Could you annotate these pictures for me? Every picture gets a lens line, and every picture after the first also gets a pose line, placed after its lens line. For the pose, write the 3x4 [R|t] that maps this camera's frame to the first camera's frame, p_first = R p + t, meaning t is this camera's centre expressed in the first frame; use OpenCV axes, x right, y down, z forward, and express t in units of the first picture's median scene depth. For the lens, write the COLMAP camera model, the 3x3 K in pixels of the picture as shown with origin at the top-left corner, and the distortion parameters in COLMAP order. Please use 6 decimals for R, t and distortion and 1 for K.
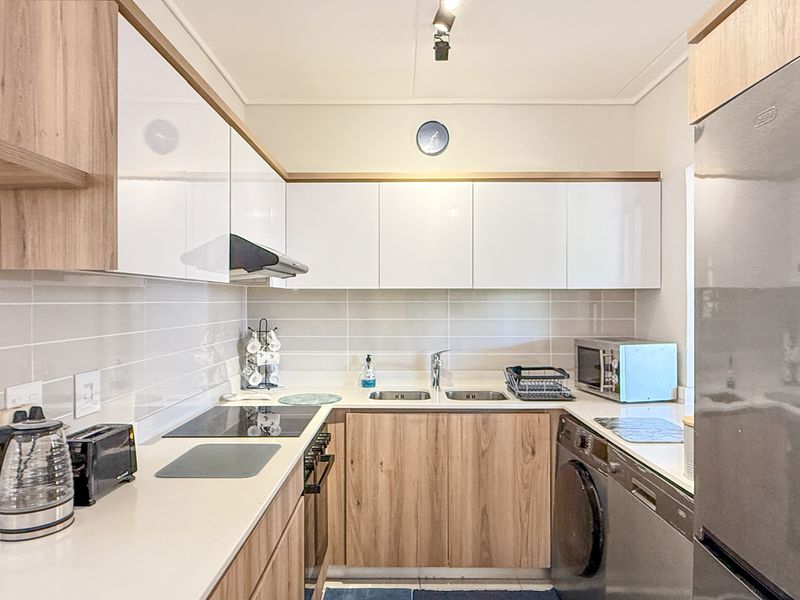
lens RADIAL K [[426.7, 0, 400.0], [0, 426.7, 300.0], [0, 0, 1]] dist [0.000578, 0.000533]
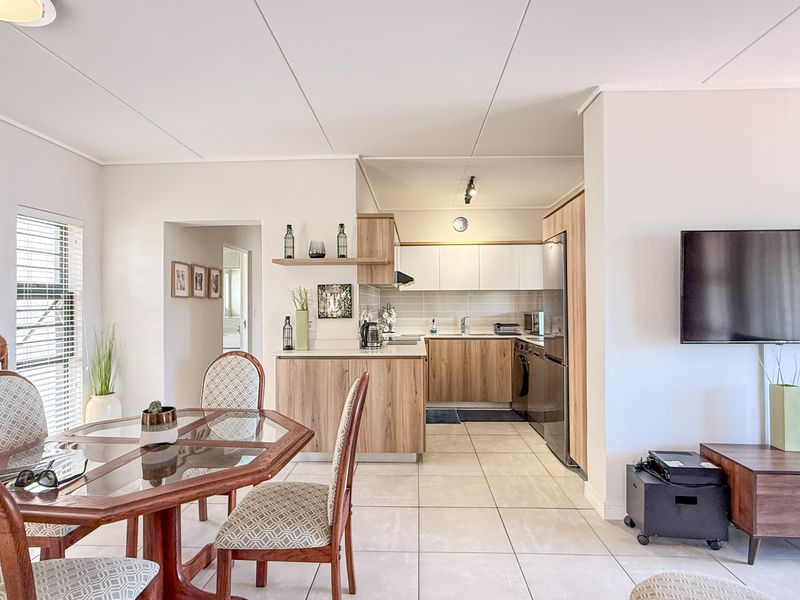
lens RADIAL K [[326.3, 0, 400.0], [0, 326.3, 300.0], [0, 0, 1]] dist [-0.001209, -0.000015]
pose [[0.998849, -0.004819, -0.047714, -0.201197], [0.004172, 0.999898, -0.013659, 0.056854], [0.047775, 0.013444, 0.998768, -0.920700]]
